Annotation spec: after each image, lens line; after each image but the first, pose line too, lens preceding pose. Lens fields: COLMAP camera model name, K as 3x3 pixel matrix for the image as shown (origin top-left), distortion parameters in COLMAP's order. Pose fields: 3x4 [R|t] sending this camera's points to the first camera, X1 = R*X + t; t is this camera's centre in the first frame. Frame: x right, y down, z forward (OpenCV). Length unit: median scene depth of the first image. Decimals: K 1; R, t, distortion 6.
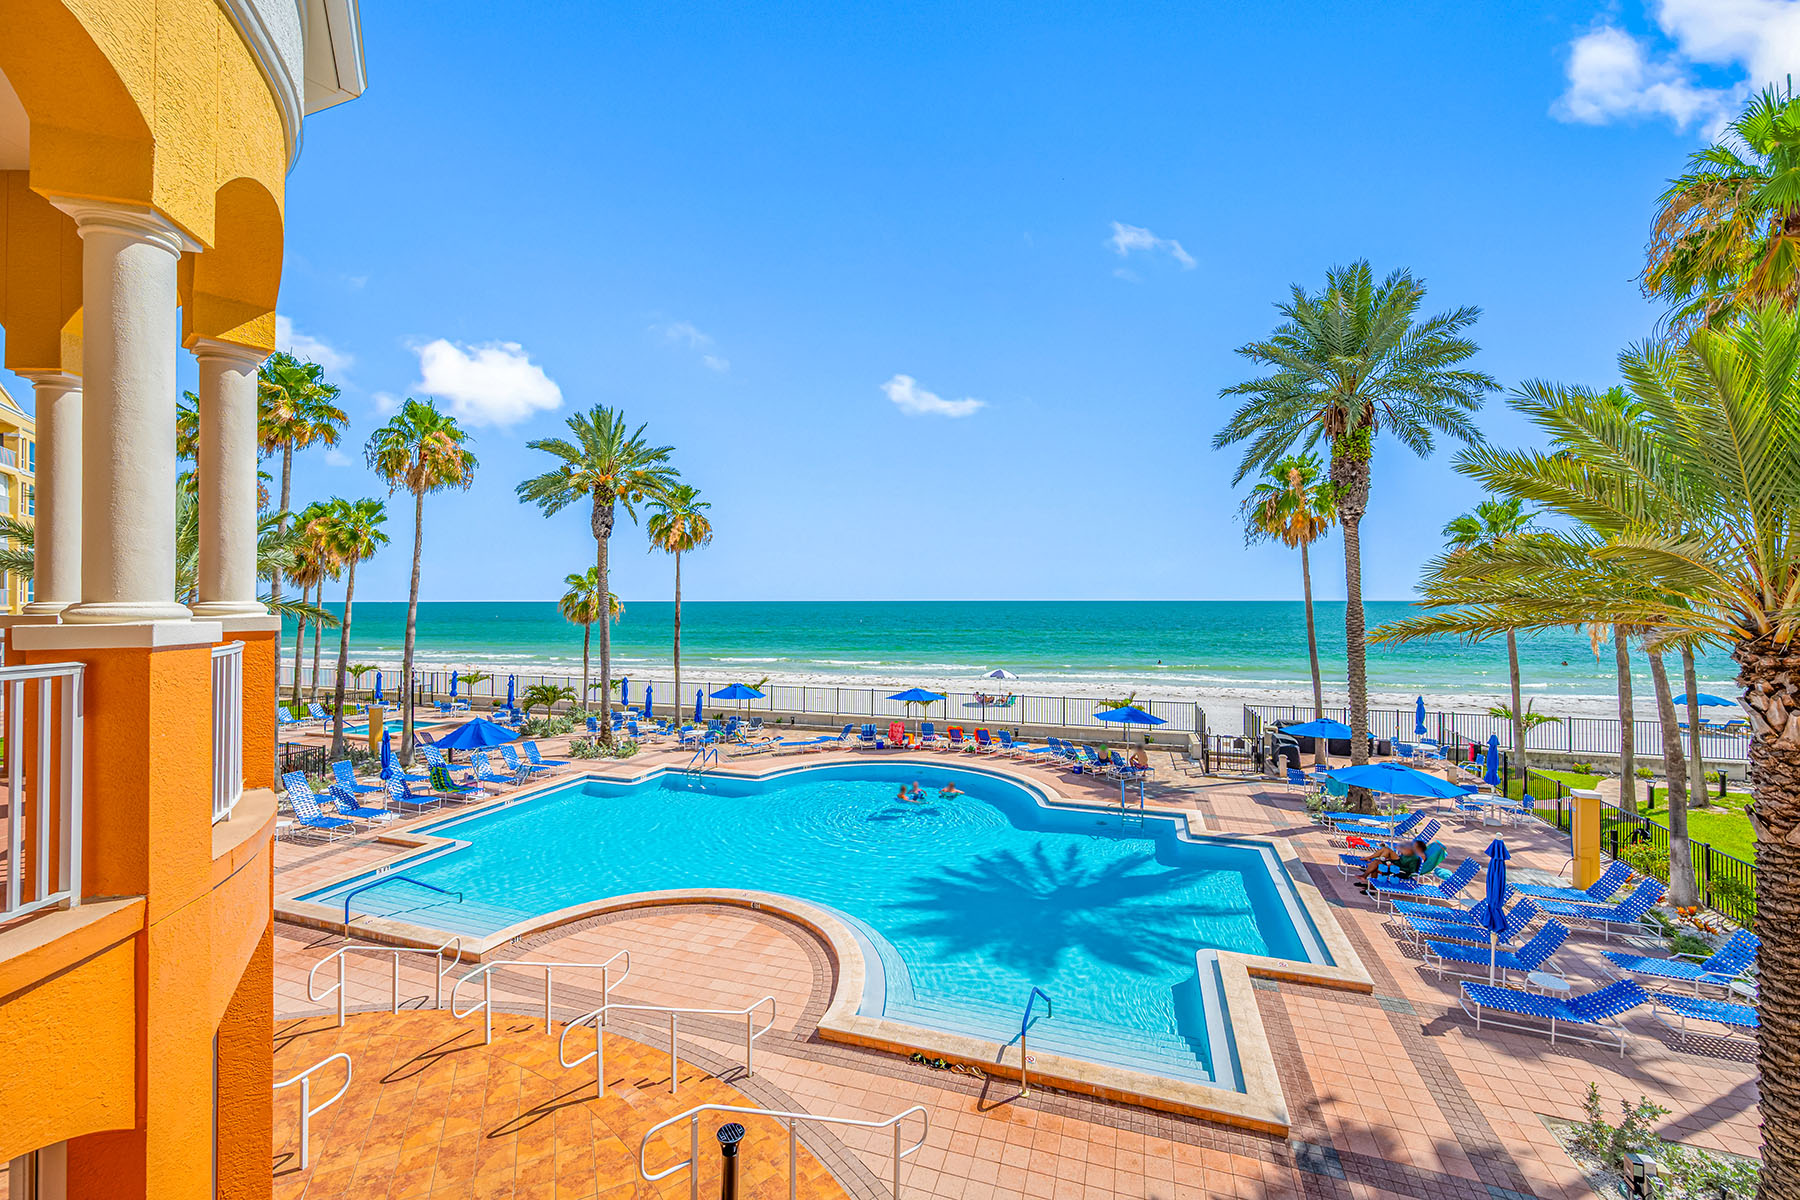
lens RADIAL K [[712.1, 0, 898.3], [0, 712.1, 594.6], [0, 0, 1]] dist [-0.000739, 0.000086]
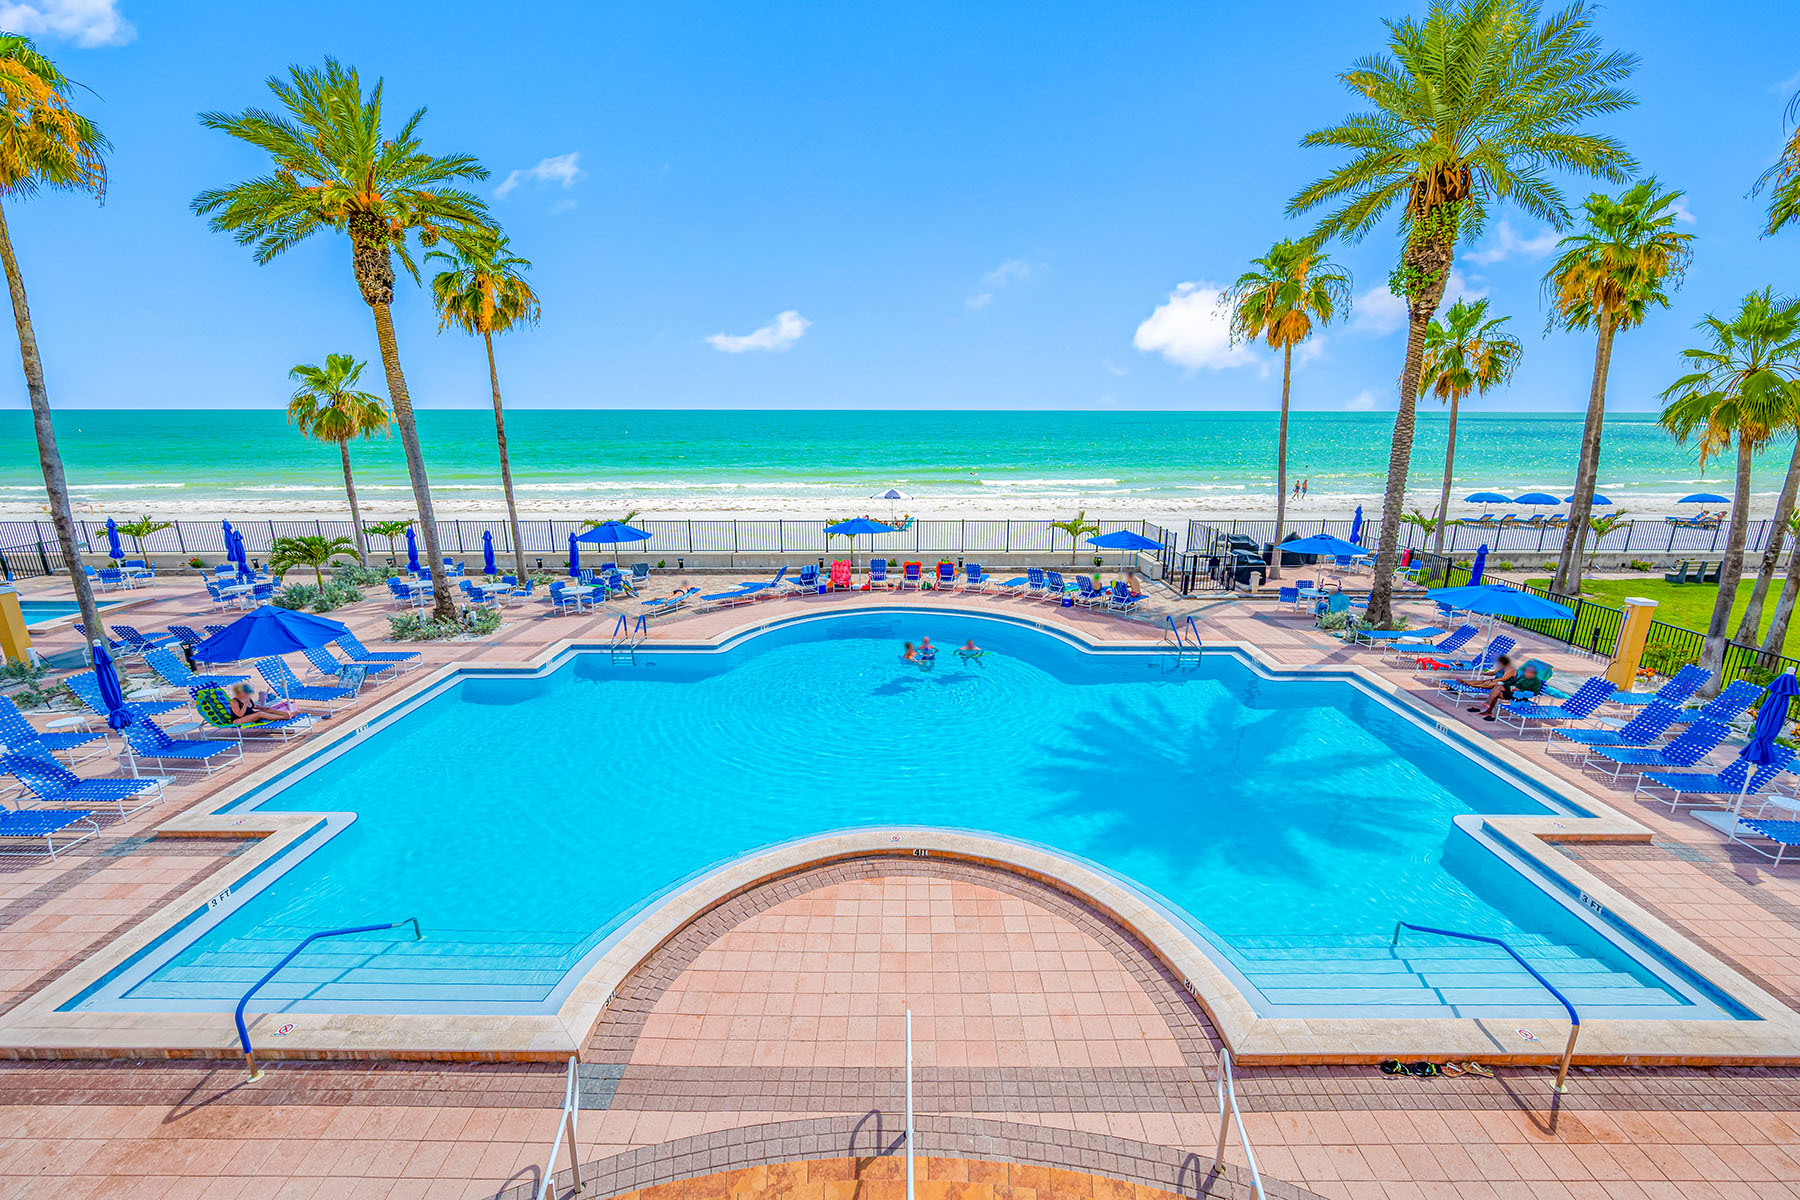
lens RADIAL K [[732.6, 0, 902.6], [0, 732.6, 600.9], [0, 0, 1]] dist [-0.000679, 0.000169]
pose [[0.947667, -0.078207, 0.309535, -0.221602], [-0.005391, 0.965474, 0.260443, 0.004259], [-0.319216, -0.248482, 0.914526, 0.213087]]
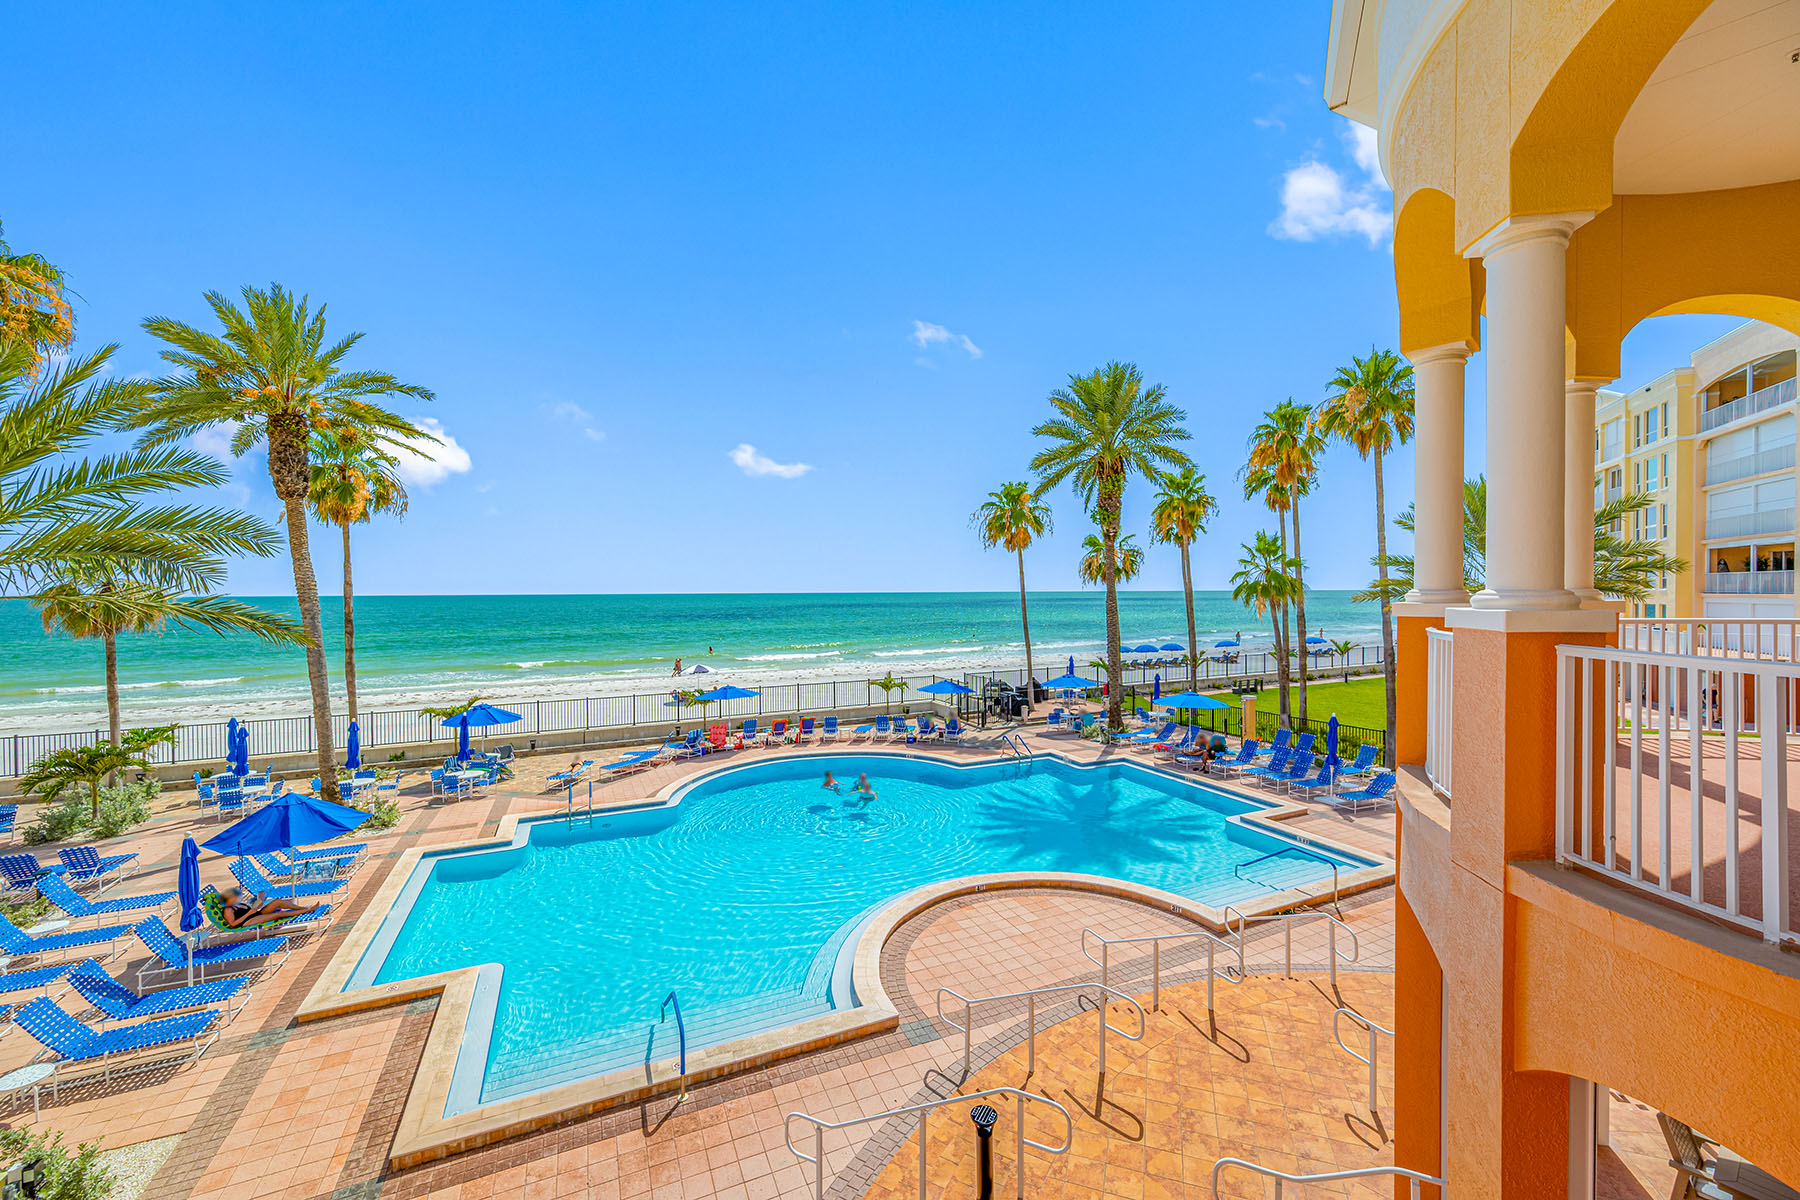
lens RADIAL K [[709.1, 0, 911.2], [0, 709.1, 595.3], [0, 0, 1]] dist [-0.001499, -0.000118]
pose [[0.718741, -0.007351, 0.695239, -0.514400], [0.000269, 0.999947, 0.010295, 0.002427], [-0.695278, -0.007213, 0.718705, 0.177970]]
